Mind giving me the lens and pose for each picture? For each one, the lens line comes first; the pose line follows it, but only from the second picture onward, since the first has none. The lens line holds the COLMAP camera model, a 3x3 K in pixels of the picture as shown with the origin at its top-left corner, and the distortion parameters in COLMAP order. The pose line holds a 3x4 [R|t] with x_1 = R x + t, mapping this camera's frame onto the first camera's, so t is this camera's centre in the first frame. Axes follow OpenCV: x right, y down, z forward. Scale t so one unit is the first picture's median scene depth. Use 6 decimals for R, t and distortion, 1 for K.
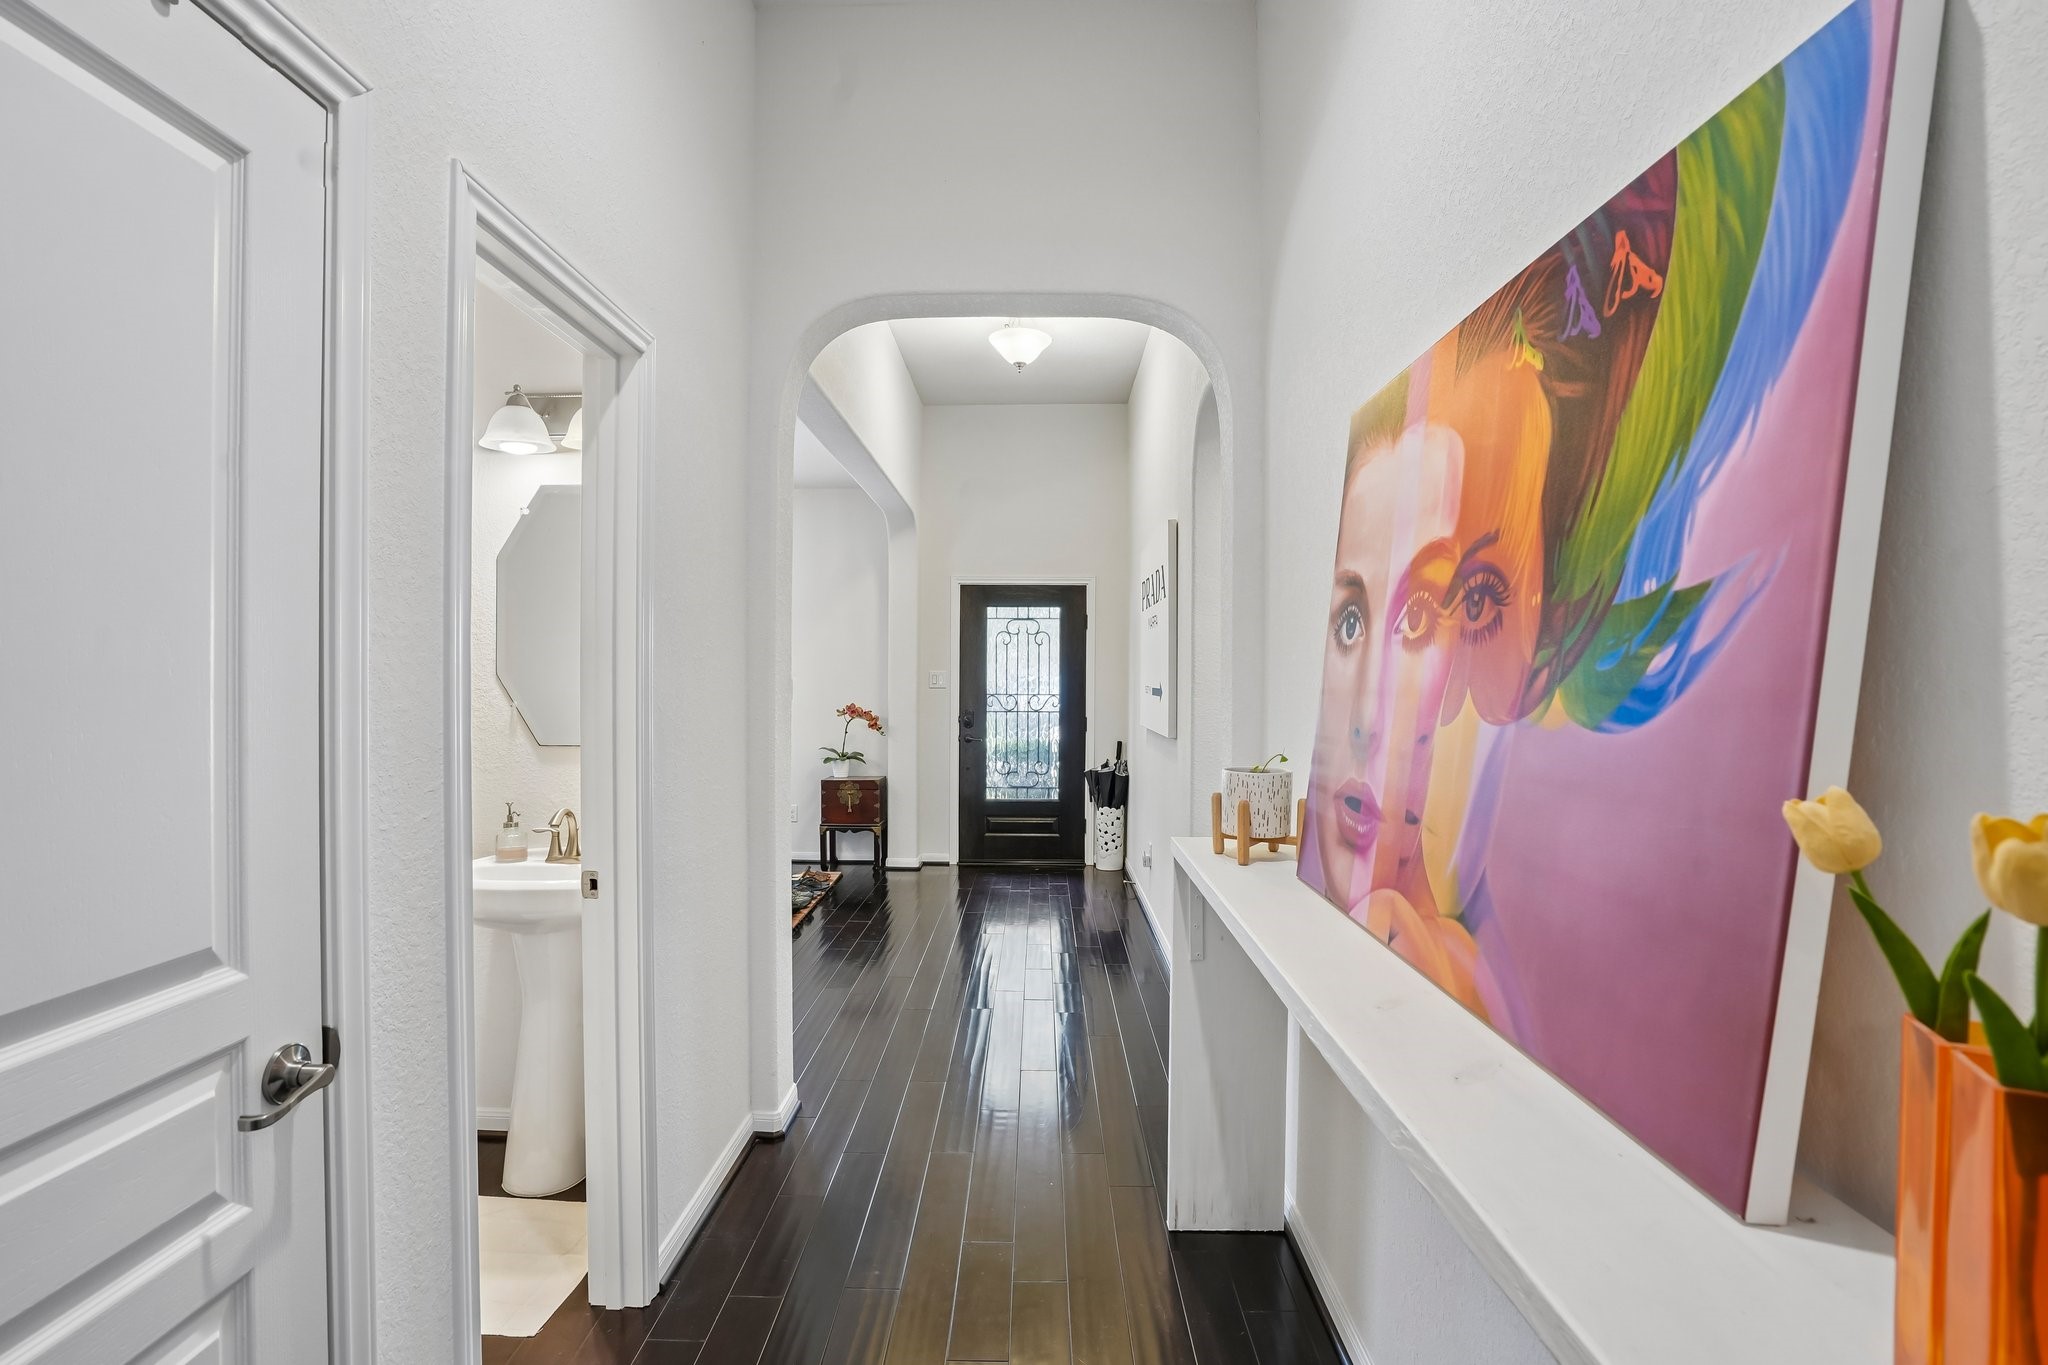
lens RADIAL K [[946.2, 0, 1016.5], [0, 946.2, 684.0], [0, 0, 1]] dist [-0.034890, -0.000123]
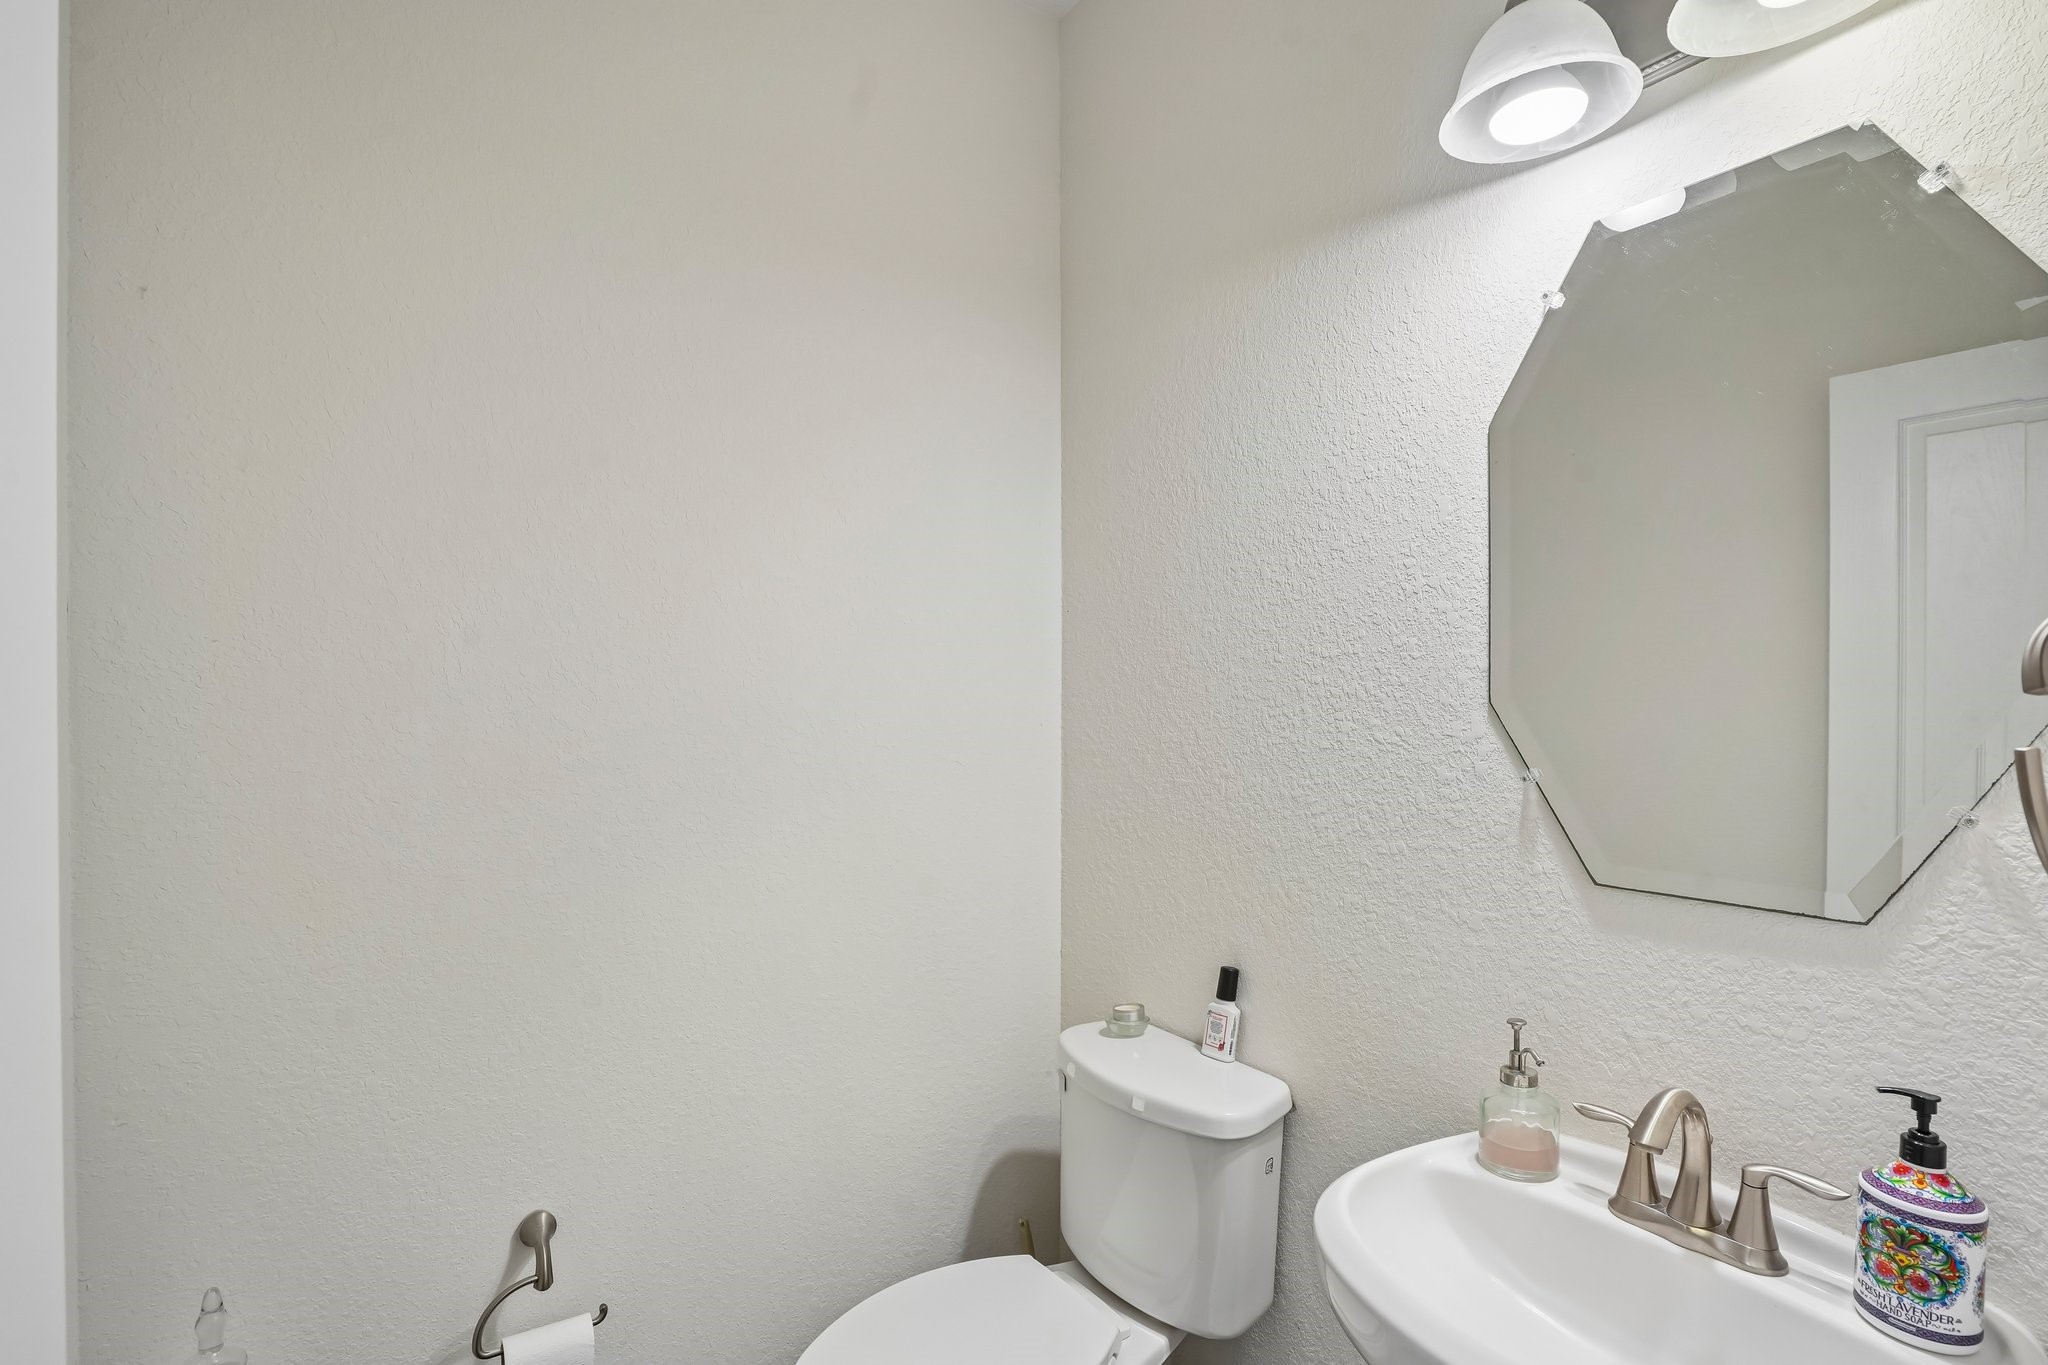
lens RADIAL K [[946.2, 0, 1014.0], [0, 946.2, 690.5], [0, 0, 1]] dist [-0.034890, -0.000123]
pose [[0.545551, -0.005098, -0.838062, -0.317746], [-0.007751, 0.999908, -0.011128, -0.009684], [0.838042, 0.012566, 0.545462, 0.588975]]
